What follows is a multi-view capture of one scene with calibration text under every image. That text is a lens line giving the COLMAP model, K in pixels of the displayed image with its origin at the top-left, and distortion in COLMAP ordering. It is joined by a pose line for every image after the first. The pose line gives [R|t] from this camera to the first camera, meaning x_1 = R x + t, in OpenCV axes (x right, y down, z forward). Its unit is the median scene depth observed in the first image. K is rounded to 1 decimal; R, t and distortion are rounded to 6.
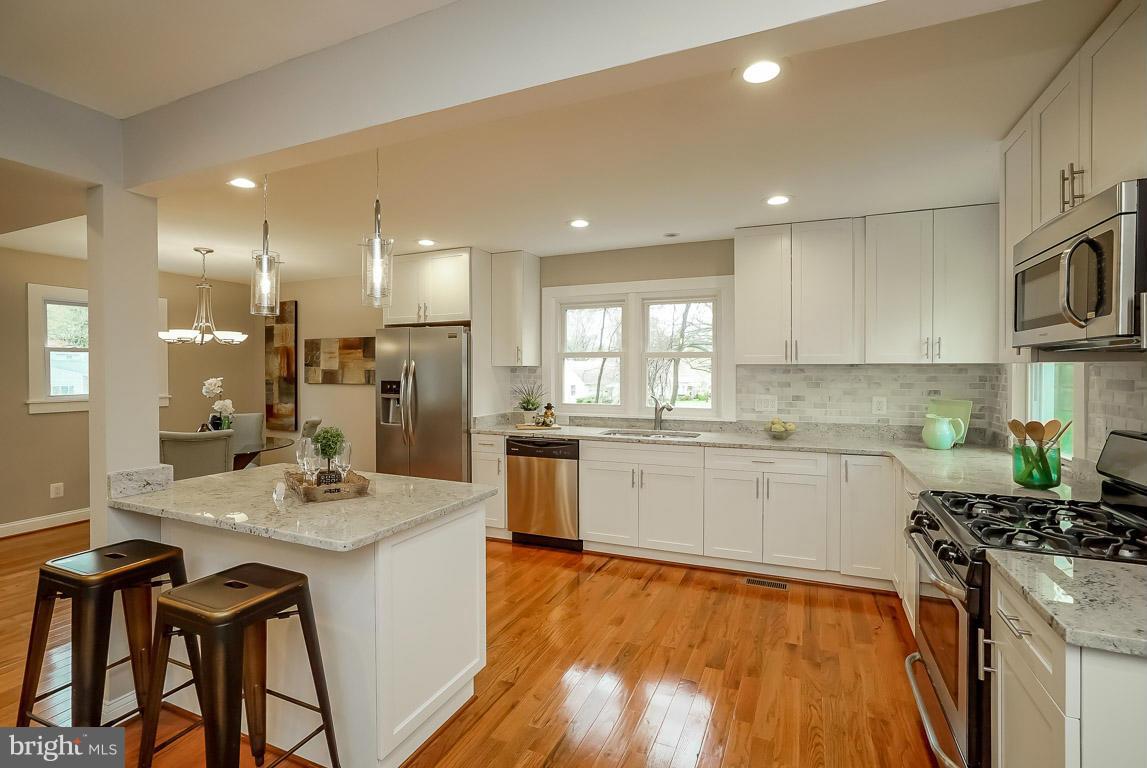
lens RADIAL K [[531.8, 0, 574.3], [0, 531.8, 380.3], [0, 0, 1]] dist [-0.024905, 0.007377]
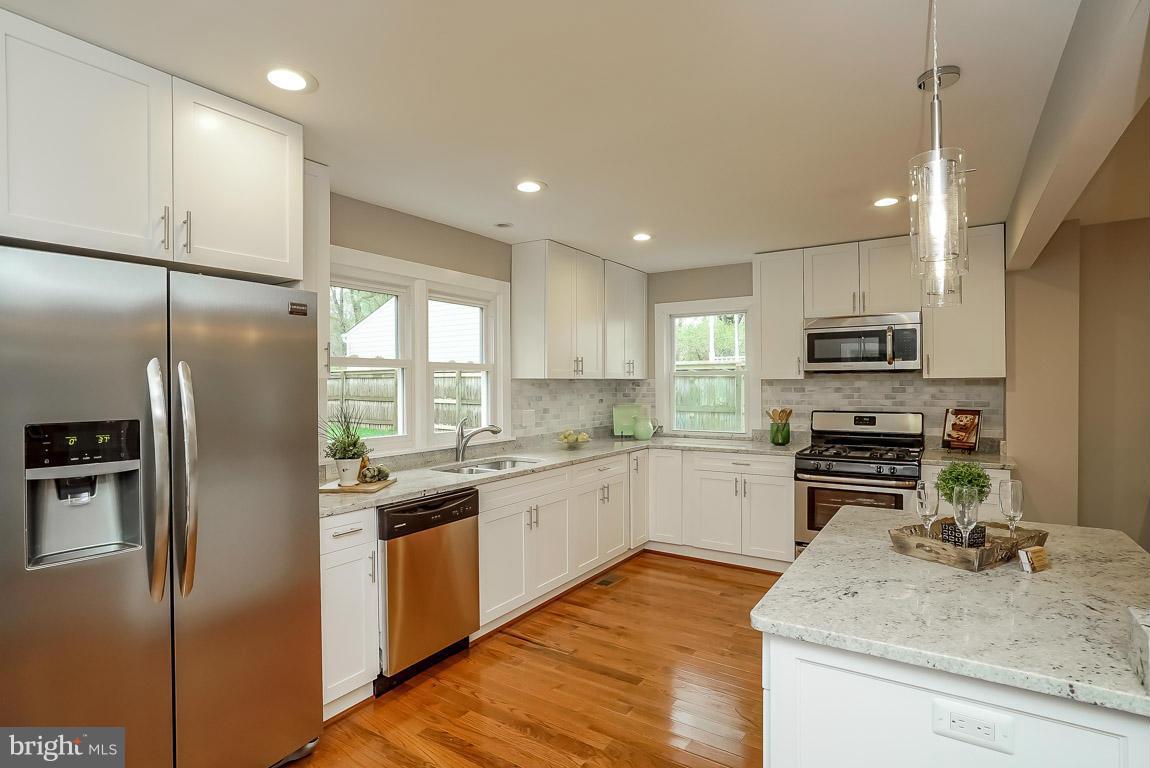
lens RADIAL K [[576.2, 0, 581.8], [0, 576.2, 385.1], [0, 0, 1]] dist [-0.013875, 0.002826]
pose [[0.172565, -0.004798, 0.984987, -0.504629], [0.020888, 0.999781, 0.001211, -0.012753], [-0.984777, 0.020366, 0.172627, 0.519186]]
